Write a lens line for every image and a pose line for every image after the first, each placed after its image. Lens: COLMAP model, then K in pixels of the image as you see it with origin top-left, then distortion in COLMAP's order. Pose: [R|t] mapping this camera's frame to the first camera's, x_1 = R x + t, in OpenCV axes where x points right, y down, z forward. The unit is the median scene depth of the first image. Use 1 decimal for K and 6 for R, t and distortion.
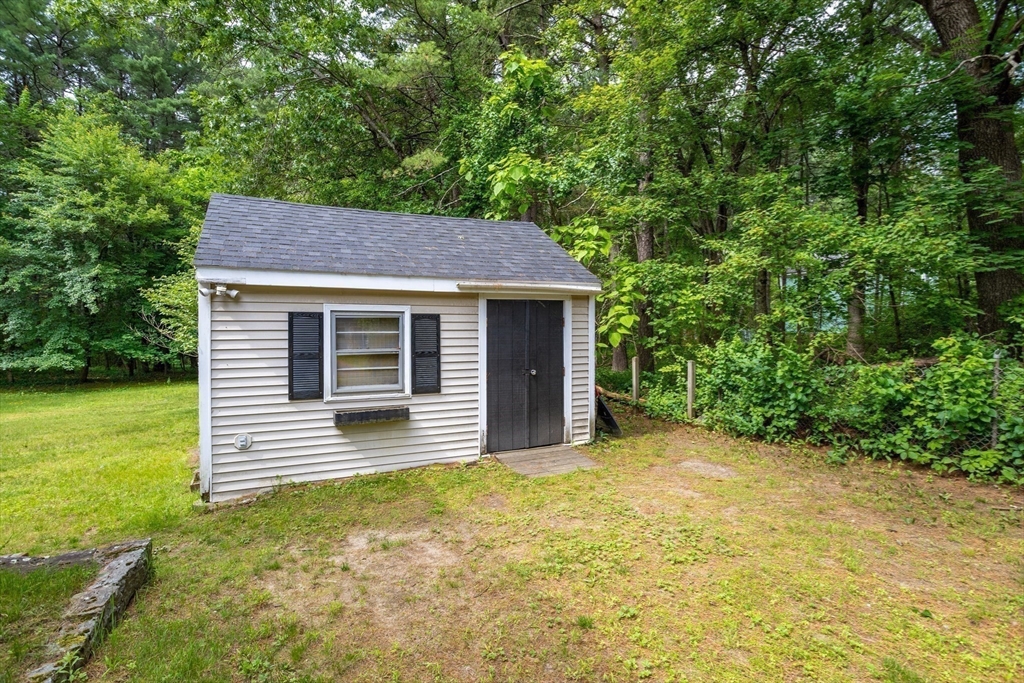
lens RADIAL K [[503.2, 0, 503.4], [0, 503.2, 333.1], [0, 0, 1]] dist [-0.000603, 0.000573]
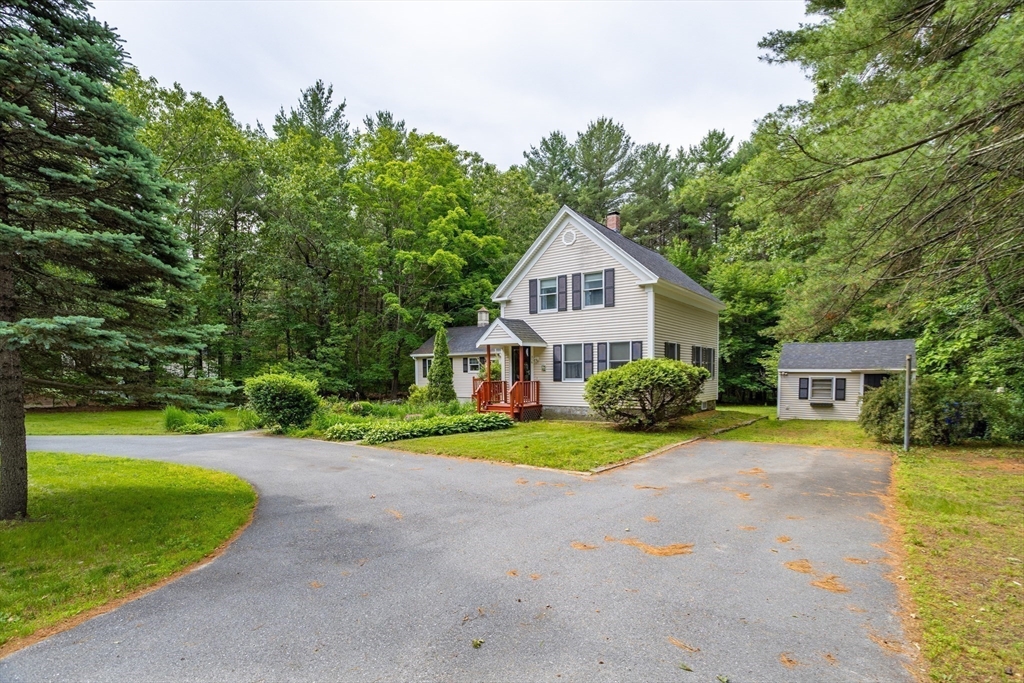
lens RADIAL K [[519.1, 0, 469.1], [0, 519.1, 391.8], [0, 0, 1]] dist [-0.023840, 0.001907]
pose [[0.454043, 0.044896, -0.889848, 1.850718], [-0.001512, 0.998767, 0.049620, -0.116199], [0.890978, -0.021184, 0.453551, -2.935055]]
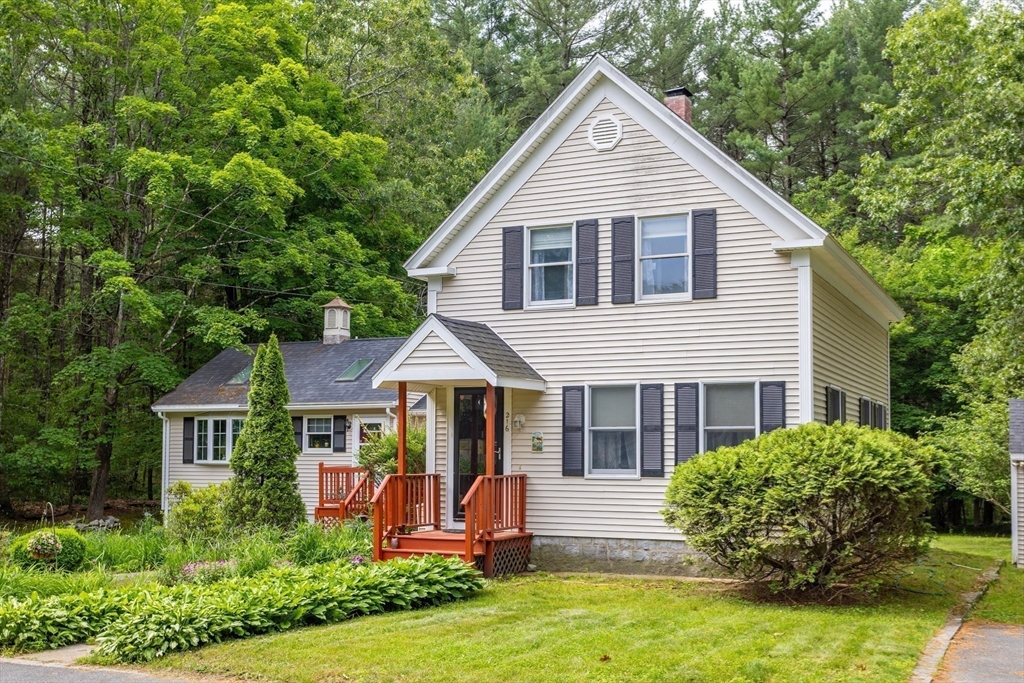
lens RADIAL K [[1136.7, 0, 516.0], [0, 1136.7, 388.9], [0, 0, 1]] dist [0.009178, 0.000000]
pose [[0.653225, -0.025185, -0.756745, 1.331877], [-0.018293, 0.998630, -0.049026, -0.100372], [0.756943, 0.045869, 0.651869, -2.969530]]
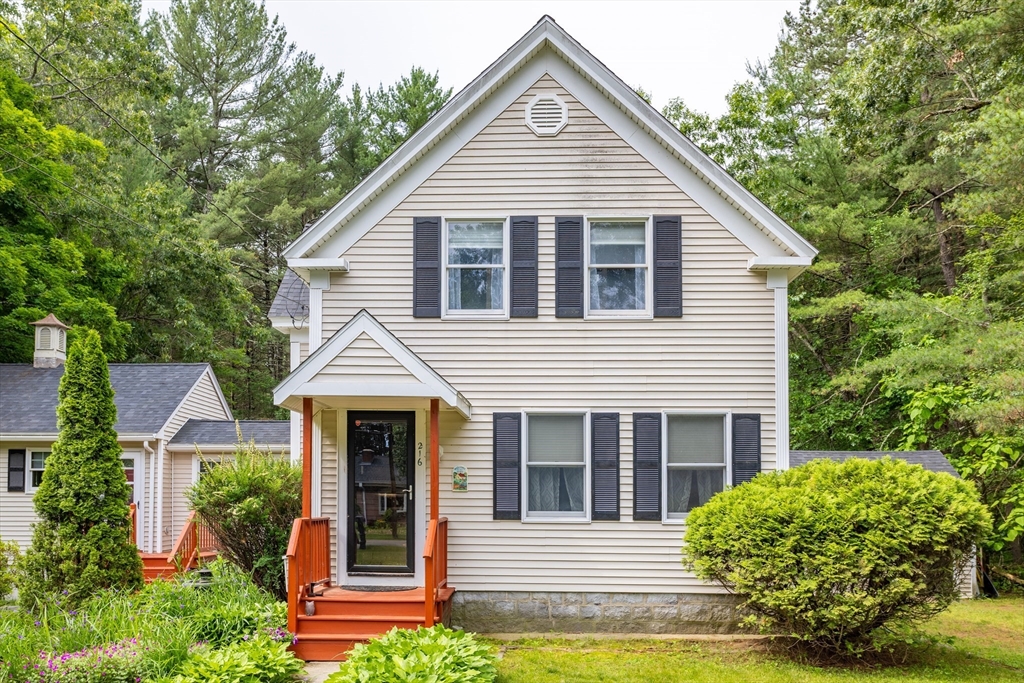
lens RADIAL K [[951.7, 0, 483.4], [0, 951.7, 481.5], [0, 0, 1]] dist [0.000473, 0.000000]
pose [[0.894037, 0.013265, -0.447796, 0.163207], [-0.024521, 0.999512, -0.019349, -0.066050], [0.447321, 0.028279, 0.893926, -2.820354]]
